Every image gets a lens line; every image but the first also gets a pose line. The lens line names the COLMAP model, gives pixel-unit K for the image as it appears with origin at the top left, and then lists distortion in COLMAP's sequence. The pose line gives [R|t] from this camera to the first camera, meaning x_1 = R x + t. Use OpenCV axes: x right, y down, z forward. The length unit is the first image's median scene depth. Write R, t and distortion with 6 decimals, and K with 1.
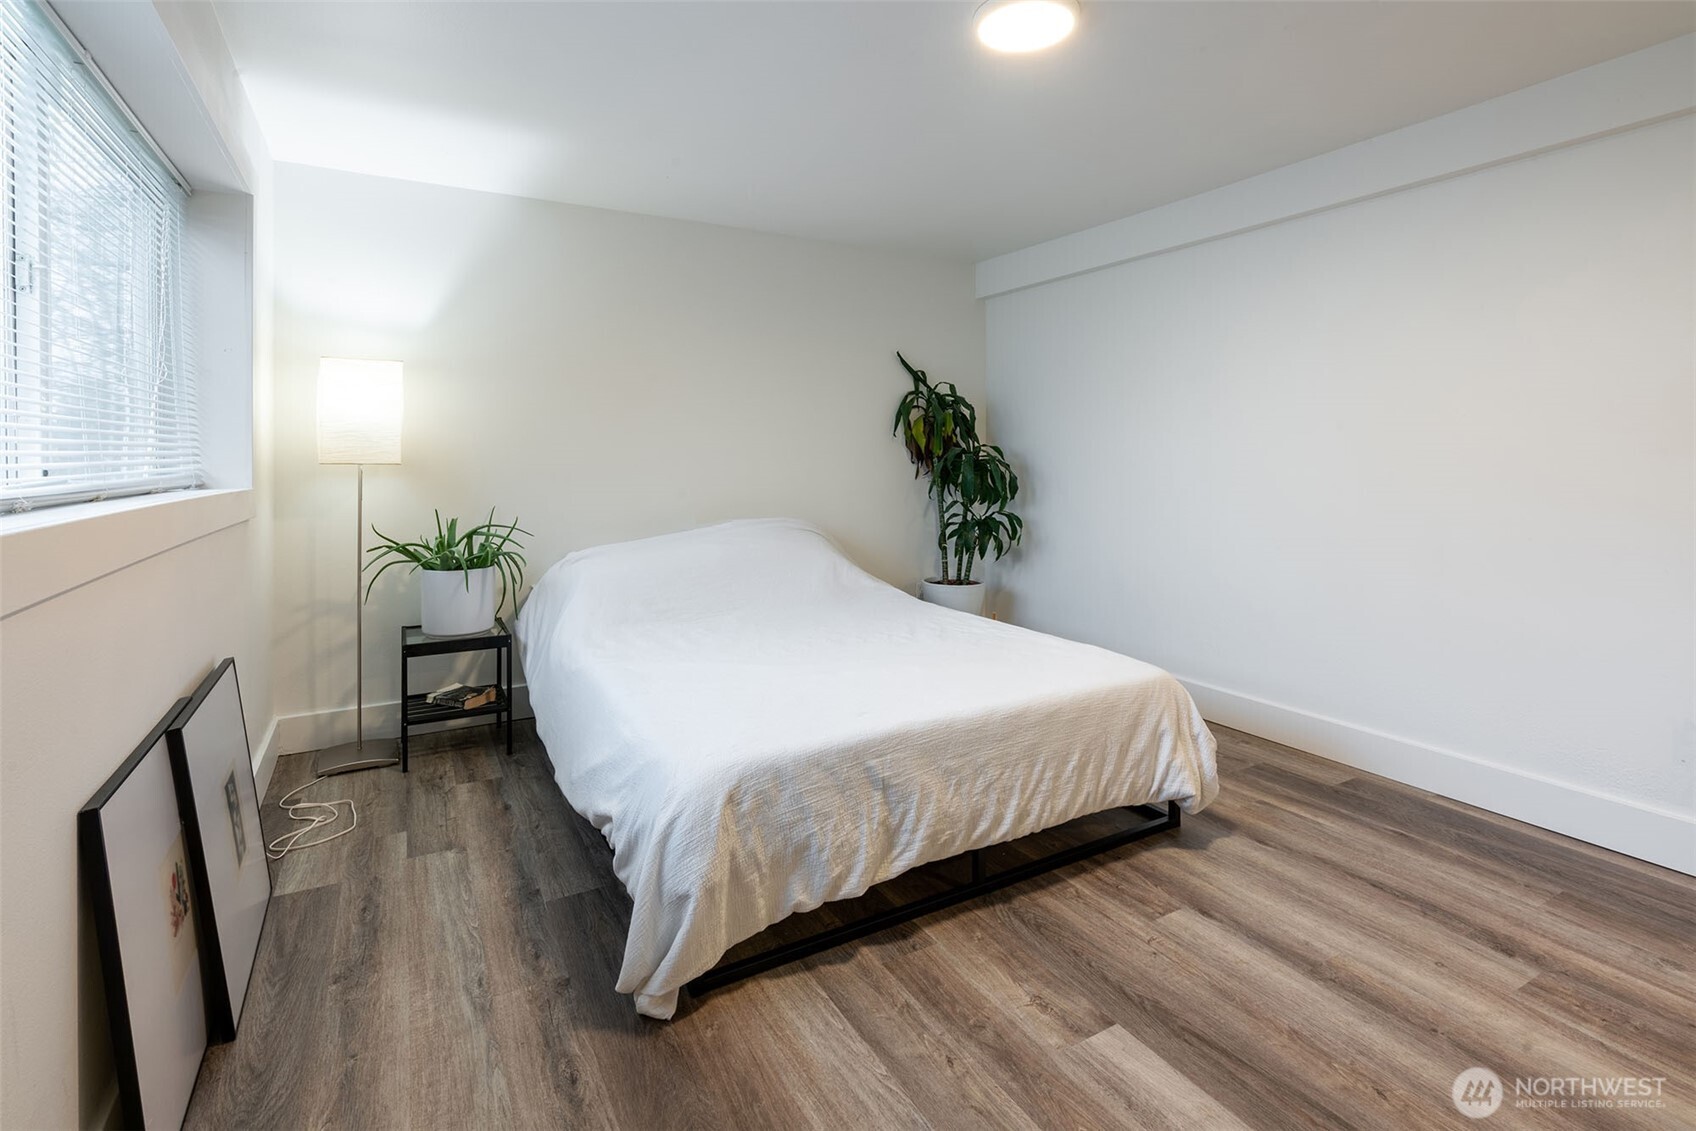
lens RADIAL K [[803.4, 0, 848.1], [0, 803.4, 451.0], [0, 0, 1]] dist [-0.001025, 0.000507]
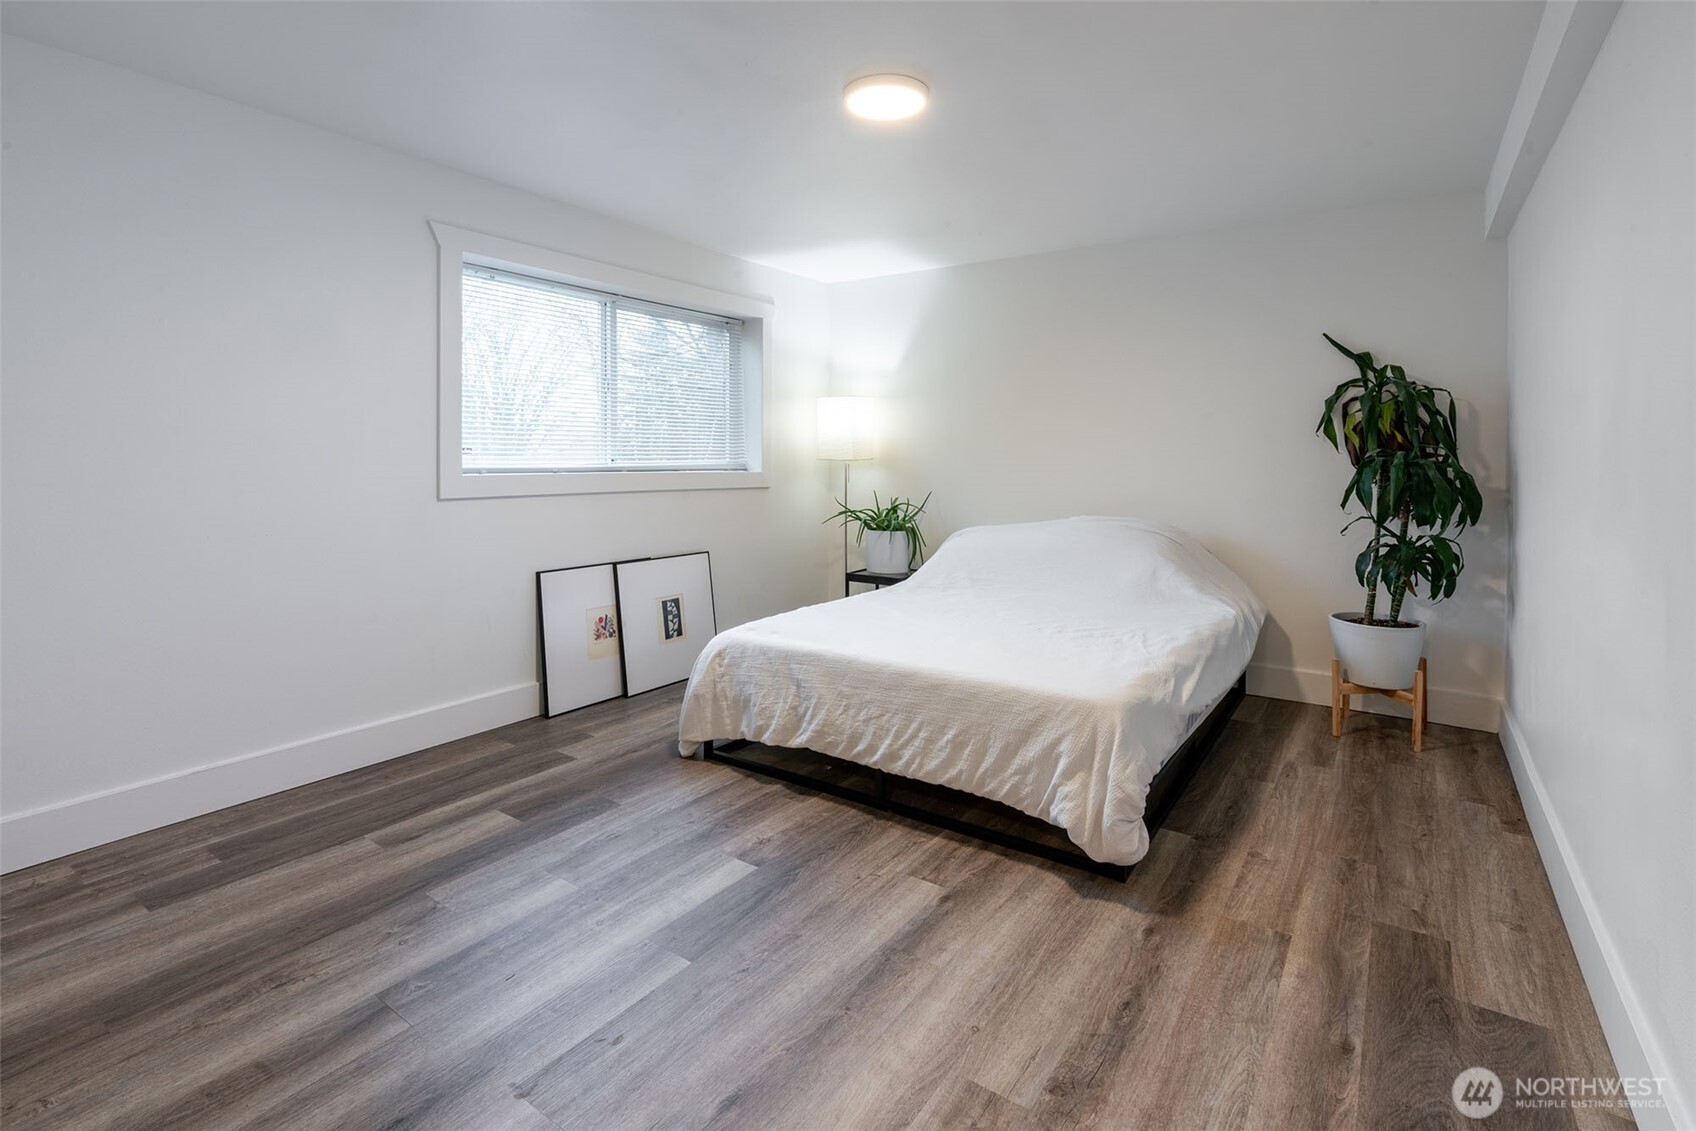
lens RADIAL K [[803.4, 0, 848.1], [0, 803.4, 451.0], [0, 0, 1]] dist [-0.001025, 0.000507]
pose [[0.434400, 0.000839, -0.900720, 1.264745], [-0.002107, 0.999998, -0.000085, -0.002722], [0.900718, 0.001935, 0.434400, 0.413263]]
